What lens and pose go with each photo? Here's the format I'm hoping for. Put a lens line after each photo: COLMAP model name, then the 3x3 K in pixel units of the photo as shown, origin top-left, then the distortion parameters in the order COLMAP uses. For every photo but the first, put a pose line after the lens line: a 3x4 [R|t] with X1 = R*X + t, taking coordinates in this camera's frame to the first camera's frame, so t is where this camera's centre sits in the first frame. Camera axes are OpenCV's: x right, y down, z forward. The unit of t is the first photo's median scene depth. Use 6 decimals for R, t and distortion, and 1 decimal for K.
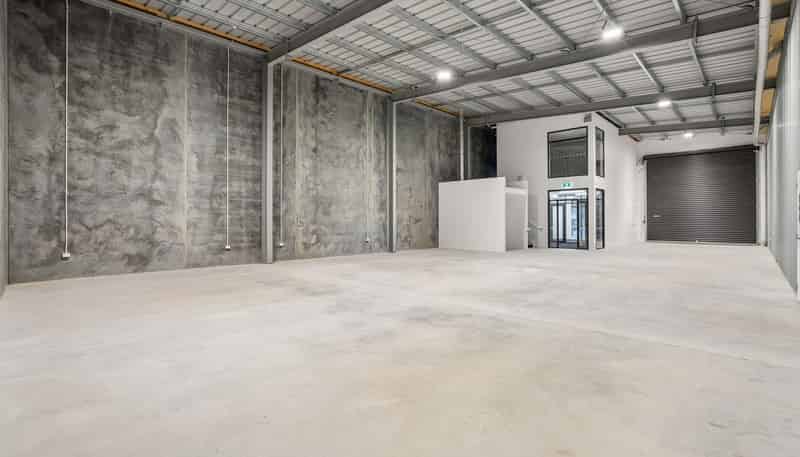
lens RADIAL K [[366.7, 0, 400.0], [0, 366.7, 223.7], [0, 0, 1]] dist [-0.048188, 0.017722]
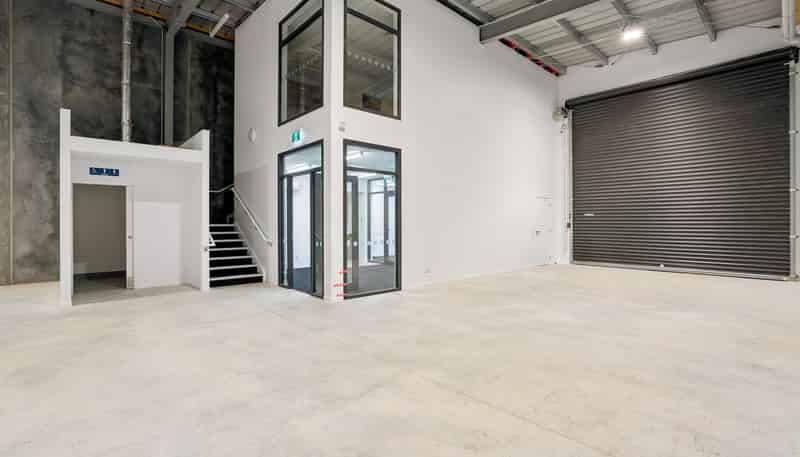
lens RADIAL K [[354.5, 0, 397.6], [0, 354.5, 218.6], [0, 0, 1]] dist [-0.023262, -0.000214]
pose [[0.998368, 0.000806, -0.057096, 0.499859], [-0.001623, 0.999897, -0.014271, -0.008081], [0.057079, 0.014341, 0.998267, 0.512185]]
